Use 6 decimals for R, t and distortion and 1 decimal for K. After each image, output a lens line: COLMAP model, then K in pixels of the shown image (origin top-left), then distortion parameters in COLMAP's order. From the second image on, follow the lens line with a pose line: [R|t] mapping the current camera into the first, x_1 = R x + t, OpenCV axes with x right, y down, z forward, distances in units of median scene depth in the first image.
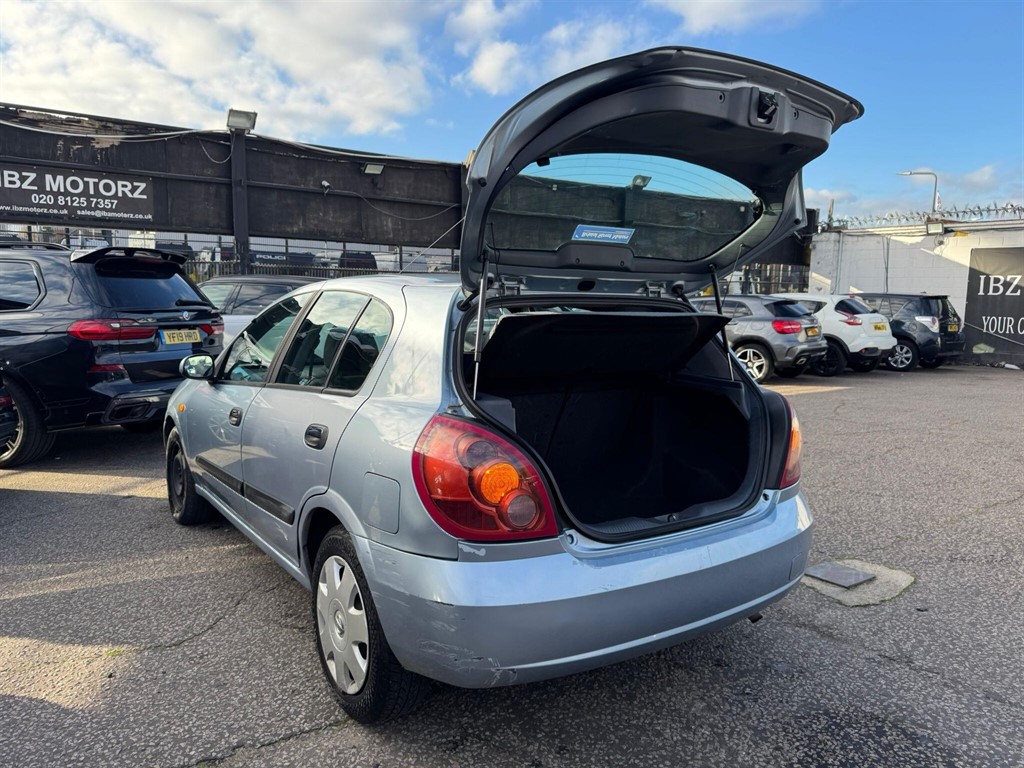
lens RADIAL K [[731.9, 0, 506.4], [0, 731.9, 384.0], [0, 0, 1]] dist [0.008181, -0.012816]
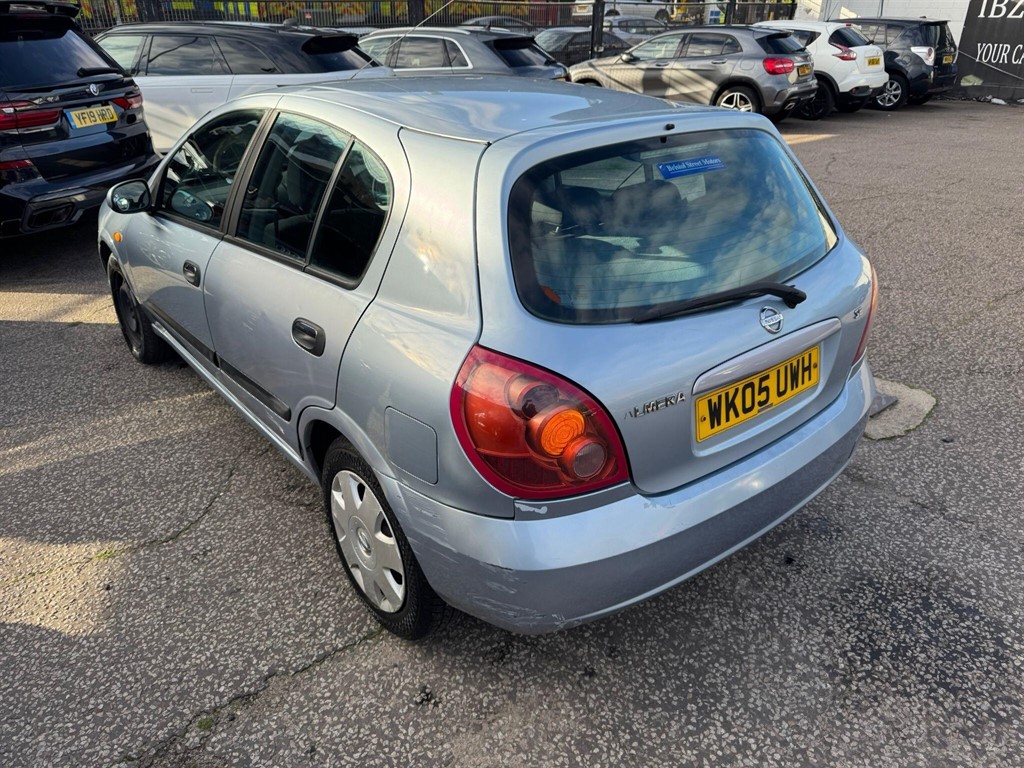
lens RADIAL K [[731.9, 0, 518.2], [0, 731.9, 381.6], [0, 0, 1]] dist [0.008181, -0.012816]
pose [[0.996548, -0.049611, 0.066561, -0.066009], [0.023697, 0.938426, 0.344666, -0.118091], [-0.079562, -0.341899, 0.936362, 0.159507]]
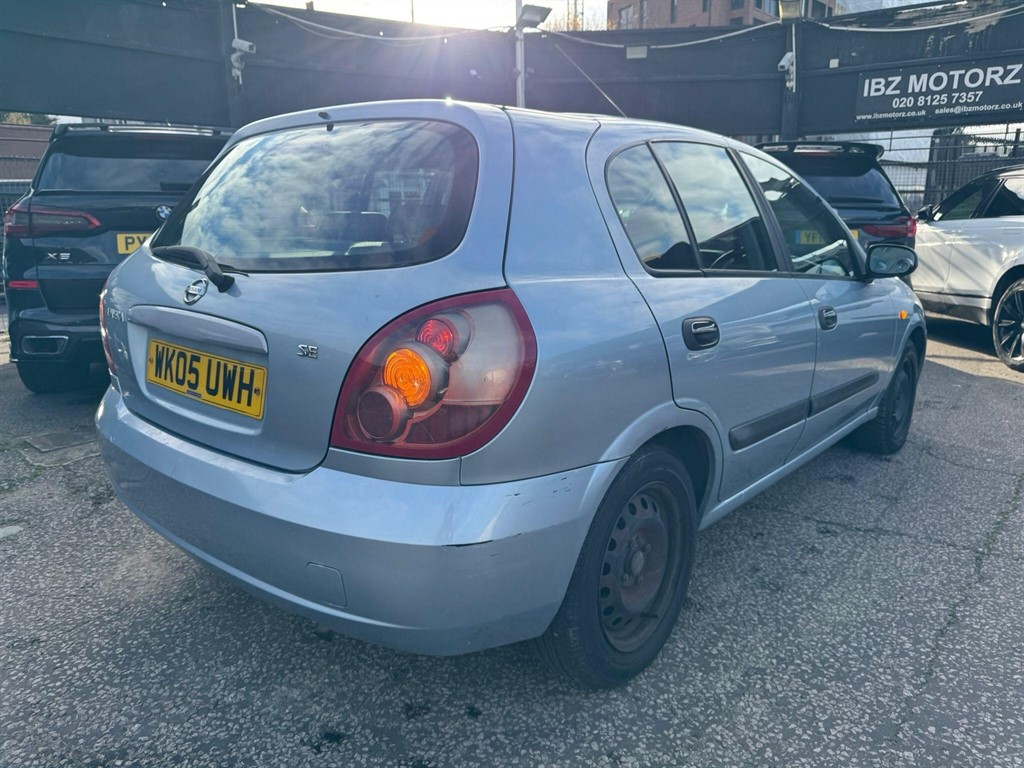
lens RADIAL K [[731.9, 0, 513.3], [0, 731.9, 386.8], [0, 0, 1]] dist [0.008181, -0.012816]
pose [[0.268897, 0.210220, -0.939948, 0.739059], [-0.110140, 0.976201, 0.186819, -0.019205], [0.956851, 0.053291, 0.285651, 0.763470]]
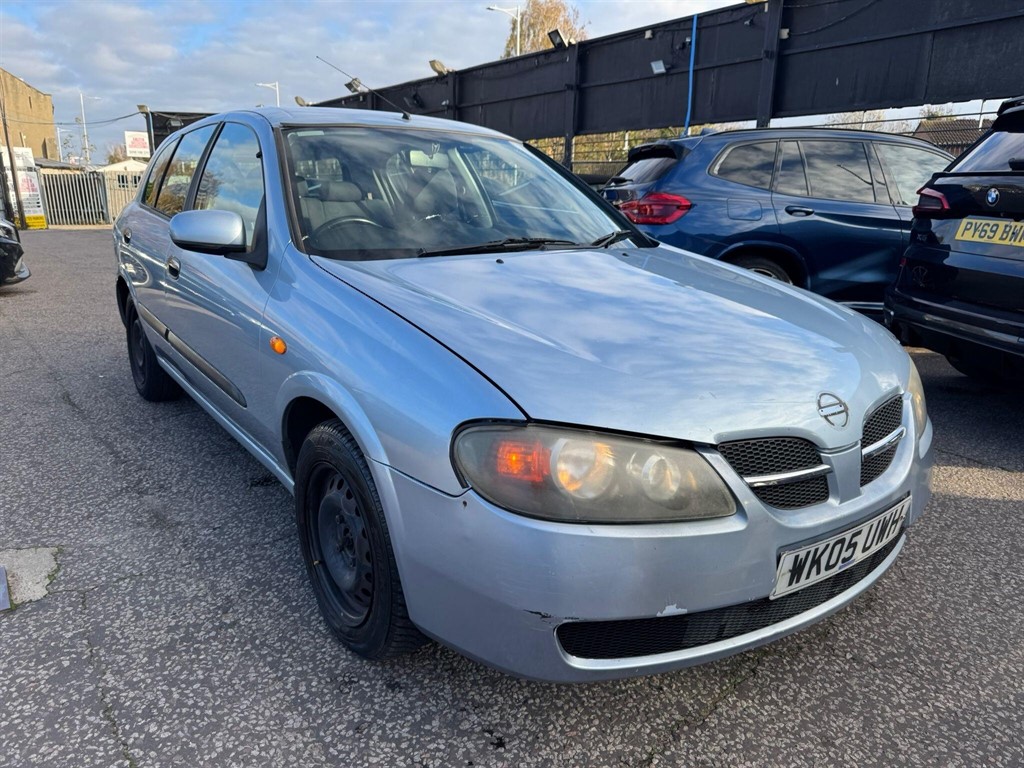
lens RADIAL K [[731.9, 0, 503.9], [0, 731.9, 392.3], [0, 0, 1]] dist [0.008181, -0.012816]
pose [[-0.998984, -0.021543, -0.039589, 0.059797], [-0.034967, 0.924658, 0.379190, -0.133852], [0.028437, 0.380189, -0.924472, 1.676031]]
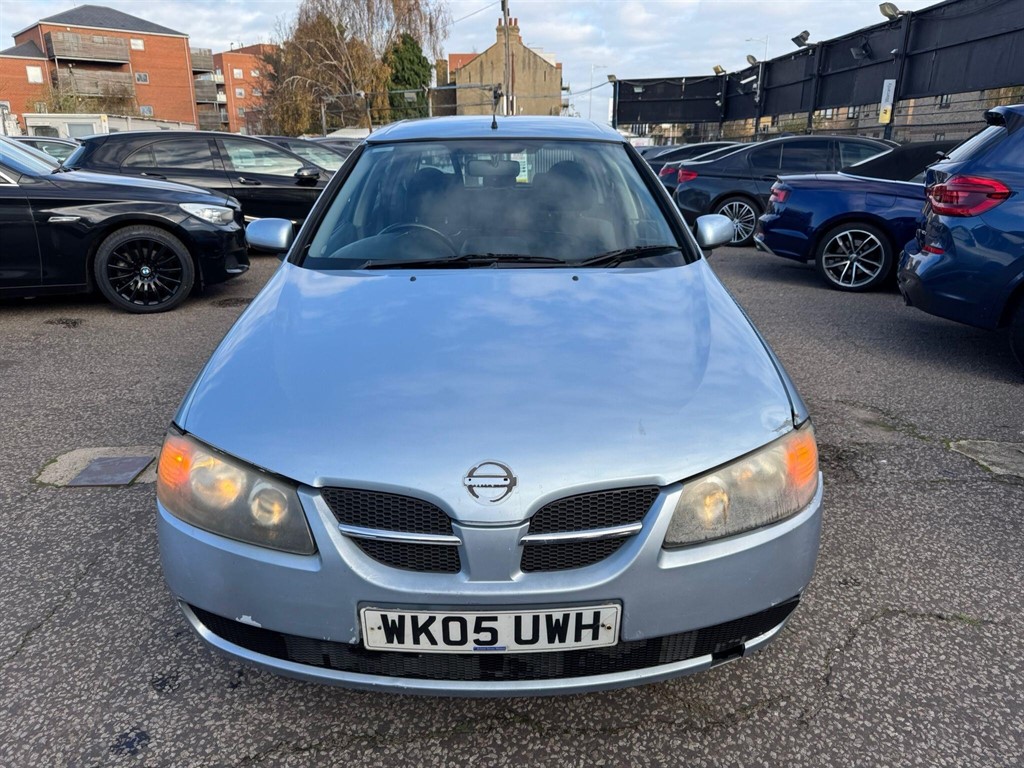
lens RADIAL K [[731.9, 0, 508.1], [0, 731.9, 379.5], [0, 0, 1]] dist [0.008181, -0.012816]
pose [[-0.833126, -0.179295, 0.523215, -0.428805], [0.060360, 0.910873, 0.408249, -0.189540], [-0.549779, 0.371704, -0.748050, 1.539734]]
